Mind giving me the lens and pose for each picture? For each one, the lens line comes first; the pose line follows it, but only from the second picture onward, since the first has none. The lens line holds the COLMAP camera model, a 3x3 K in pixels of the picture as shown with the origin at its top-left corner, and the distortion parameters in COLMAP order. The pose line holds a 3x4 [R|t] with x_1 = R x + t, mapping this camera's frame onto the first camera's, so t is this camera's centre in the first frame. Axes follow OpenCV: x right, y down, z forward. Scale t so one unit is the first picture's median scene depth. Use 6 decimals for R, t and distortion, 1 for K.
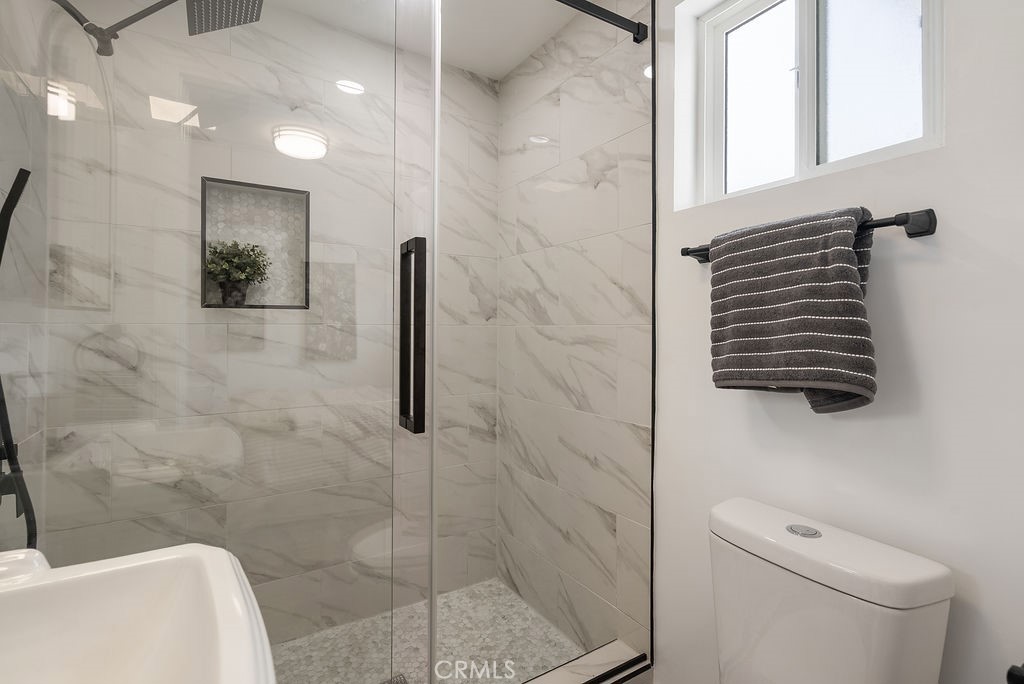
lens RADIAL K [[474.2, 0, 511.4], [0, 474.2, 335.0], [0, 0, 1]] dist [-0.005603, 0.001105]
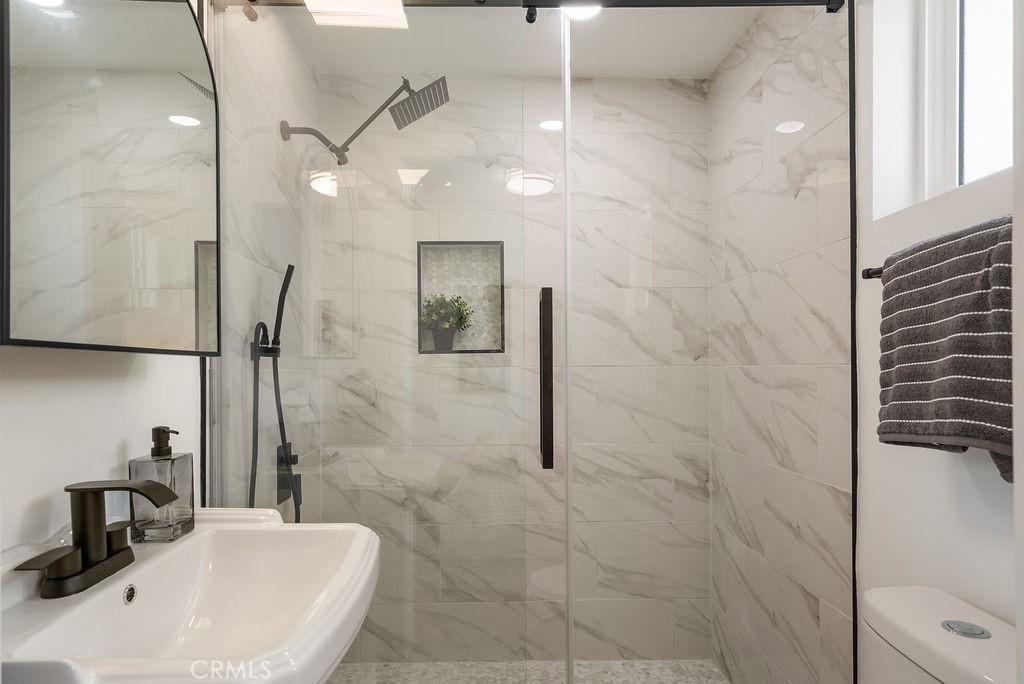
lens RADIAL K [[576.2, 0, 510.2], [0, 576.2, 385.1], [0, 0, 1]] dist [0.003485, 0.001273]
pose [[0.863067, 0.006313, -0.505051, 0.249735], [0.002157, 0.999867, 0.016185, -0.003316], [0.505086, -0.015058, 0.862938, -0.111235]]
